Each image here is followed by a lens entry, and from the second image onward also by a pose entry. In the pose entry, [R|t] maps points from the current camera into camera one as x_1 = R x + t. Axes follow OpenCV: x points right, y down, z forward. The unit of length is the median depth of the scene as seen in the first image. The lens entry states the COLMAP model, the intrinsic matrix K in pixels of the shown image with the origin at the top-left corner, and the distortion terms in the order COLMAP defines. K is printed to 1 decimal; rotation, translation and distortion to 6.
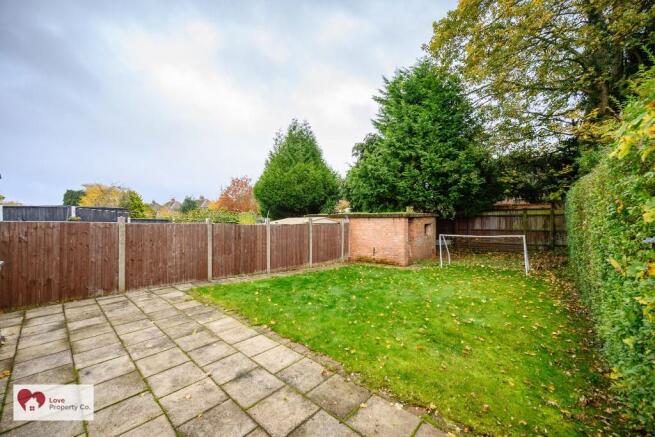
lens RADIAL K [[261.4, 0, 332.0], [0, 261.4, 216.1], [0, 0, 1]] dist [-0.000874, -0.000037]
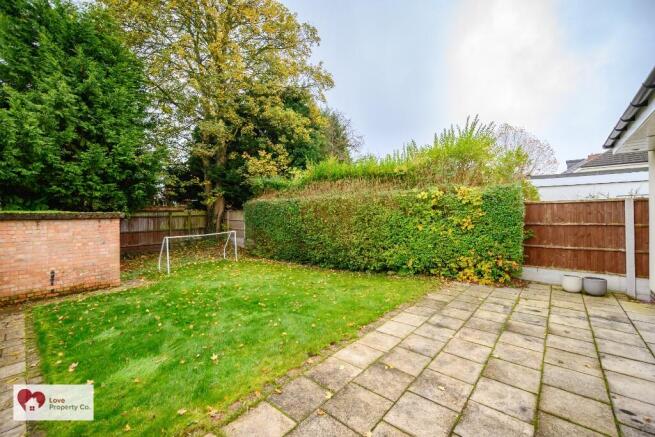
lens RADIAL K [[261.4, 0, 327.9], [0, 261.4, 217.2], [0, 0, 1]] dist [-0.000874, -0.000037]
pose [[-0.012524, -0.001007, 0.999921, -1.386784], [0.007372, 0.999972, 0.001099, 0.015157], [-0.999894, 0.007385, -0.012516, 1.290009]]
